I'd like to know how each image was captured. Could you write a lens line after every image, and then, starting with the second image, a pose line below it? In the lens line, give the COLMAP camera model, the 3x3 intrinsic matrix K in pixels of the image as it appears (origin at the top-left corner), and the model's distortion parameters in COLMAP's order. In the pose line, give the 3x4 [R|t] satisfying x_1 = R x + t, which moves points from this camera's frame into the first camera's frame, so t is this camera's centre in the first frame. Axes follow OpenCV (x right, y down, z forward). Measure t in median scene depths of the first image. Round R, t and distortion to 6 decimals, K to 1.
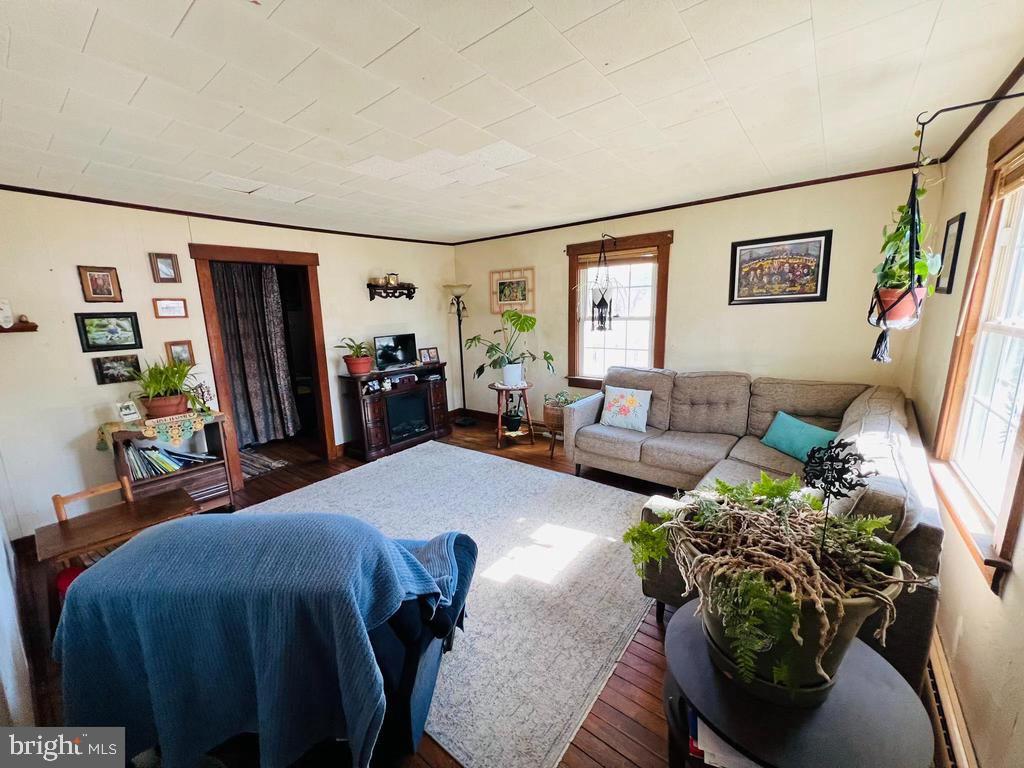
lens RADIAL K [[408.6, 0, 516.1], [0, 408.6, 385.7], [0, 0, 1]] dist [0.004577, -0.000072]
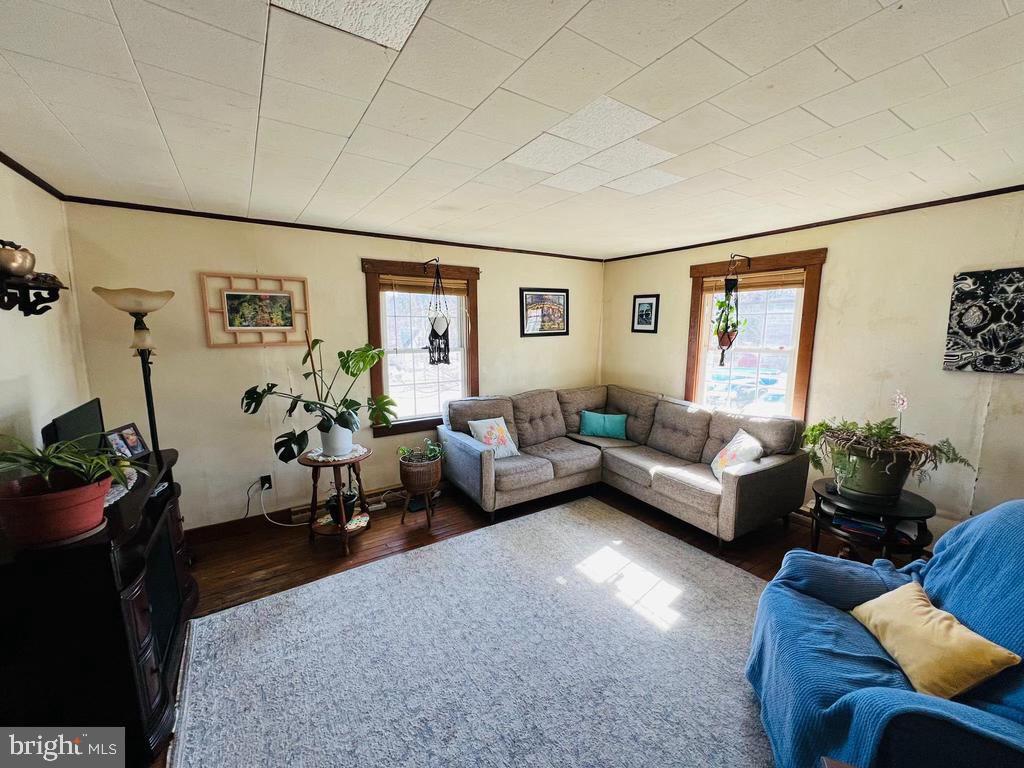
lens RADIAL K [[408.6, 0, 515.5], [0, 408.6, 386.8], [0, 0, 1]] dist [0.004577, -0.000072]
pose [[0.328814, -0.105480, 0.938486, -0.556370], [0.172519, 0.983730, 0.050121, -0.096884], [-0.928503, 0.145427, 0.341661, 0.521664]]
